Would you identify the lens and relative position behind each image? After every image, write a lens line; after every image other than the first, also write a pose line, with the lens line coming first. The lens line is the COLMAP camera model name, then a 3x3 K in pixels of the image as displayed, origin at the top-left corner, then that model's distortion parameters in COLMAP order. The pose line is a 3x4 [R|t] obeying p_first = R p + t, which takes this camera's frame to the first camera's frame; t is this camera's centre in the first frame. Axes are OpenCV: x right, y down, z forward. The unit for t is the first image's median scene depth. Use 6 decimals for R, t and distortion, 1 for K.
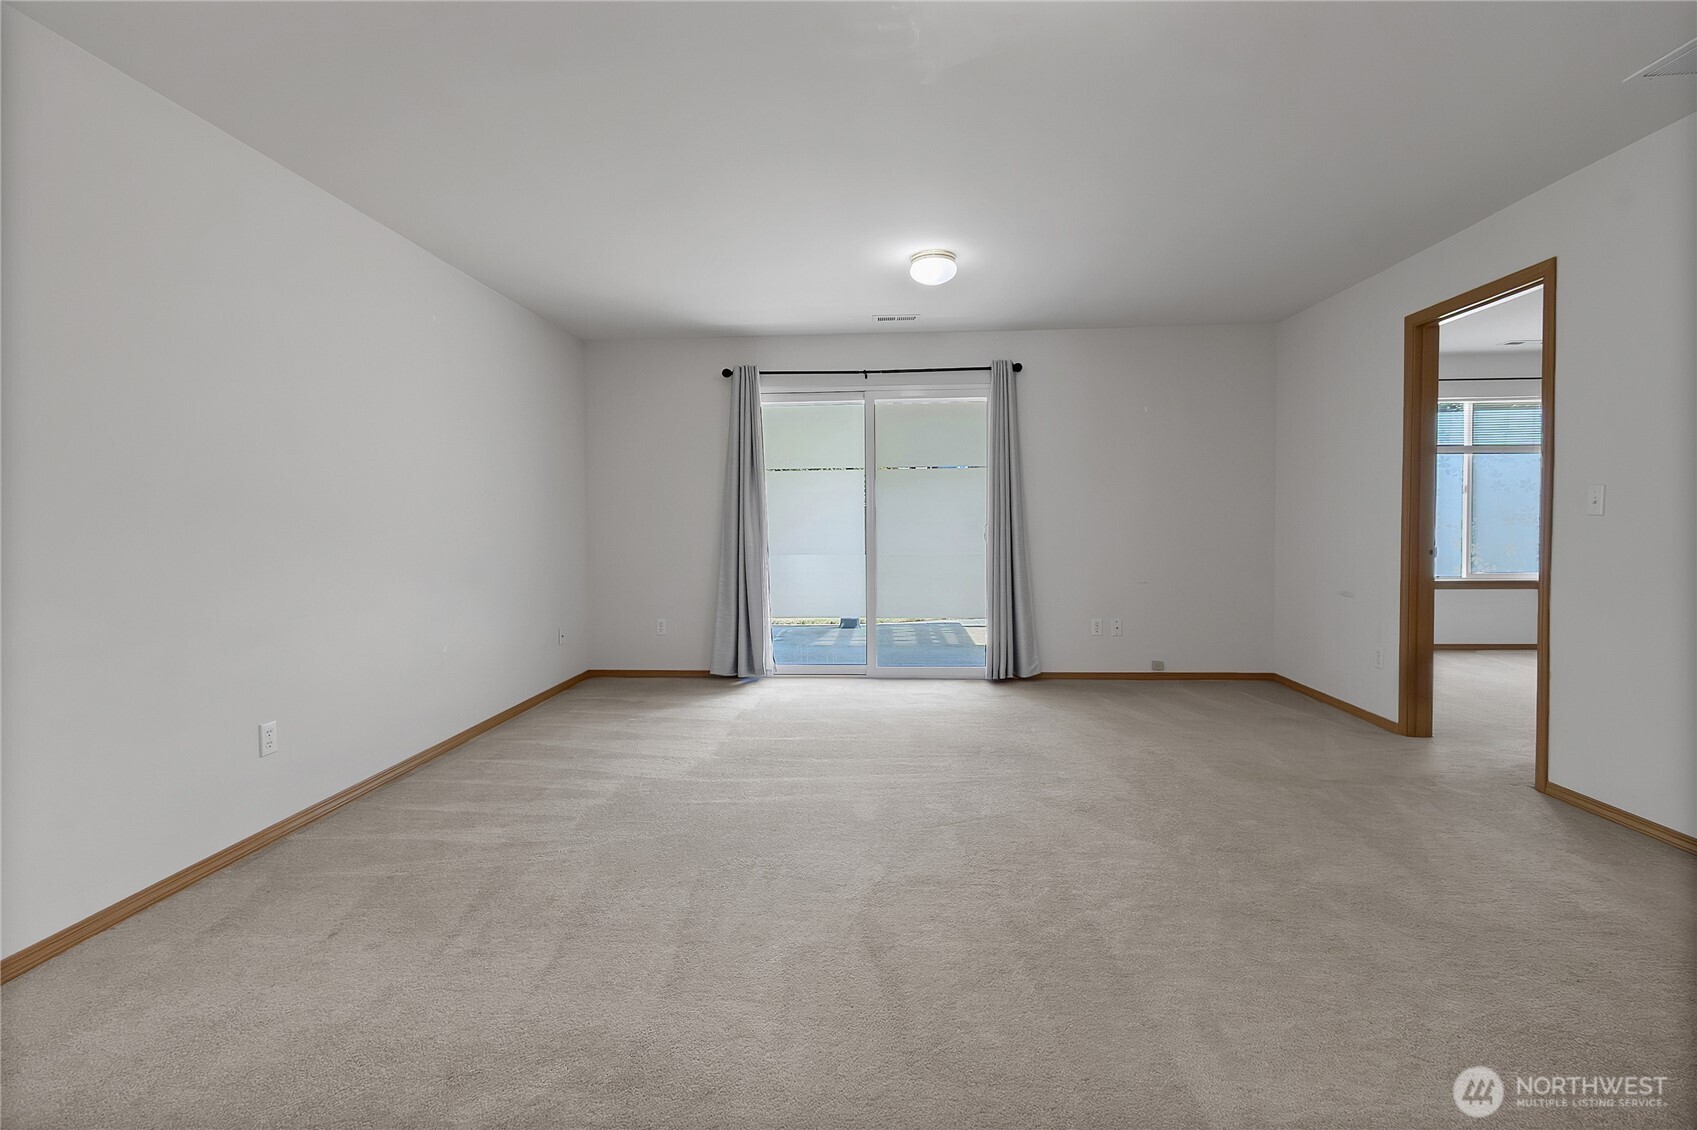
lens RADIAL K [[782.6, 0, 842.1], [0, 782.6, 544.1], [0, 0, 1]] dist [-0.000275, -0.000018]
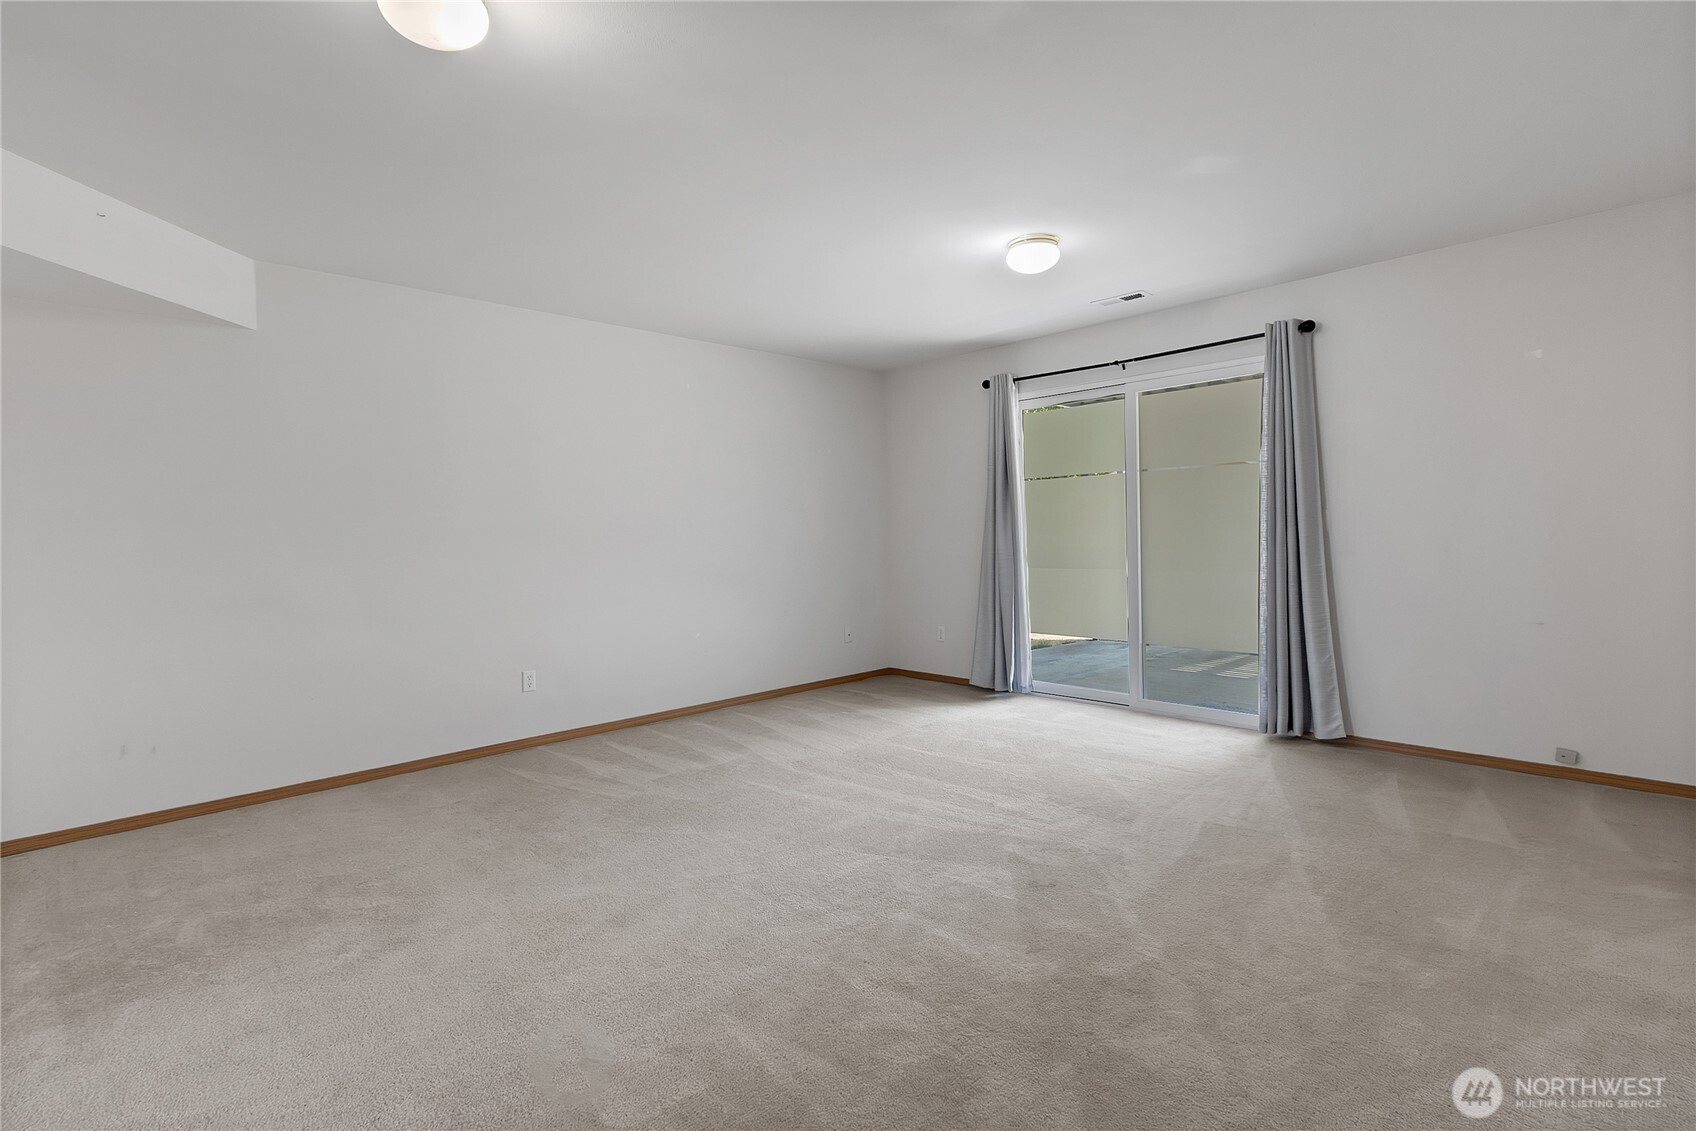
lens RADIAL K [[799.0, 0, 859.1], [0, 799.0, 549.5], [0, 0, 1]] dist [0.000008, -0.000213]
pose [[0.737629, 0.007088, -0.675169, 0.423036], [-0.004499, 0.999974, 0.005582, -0.013025], [0.675191, -0.001080, 0.737642, 0.139286]]
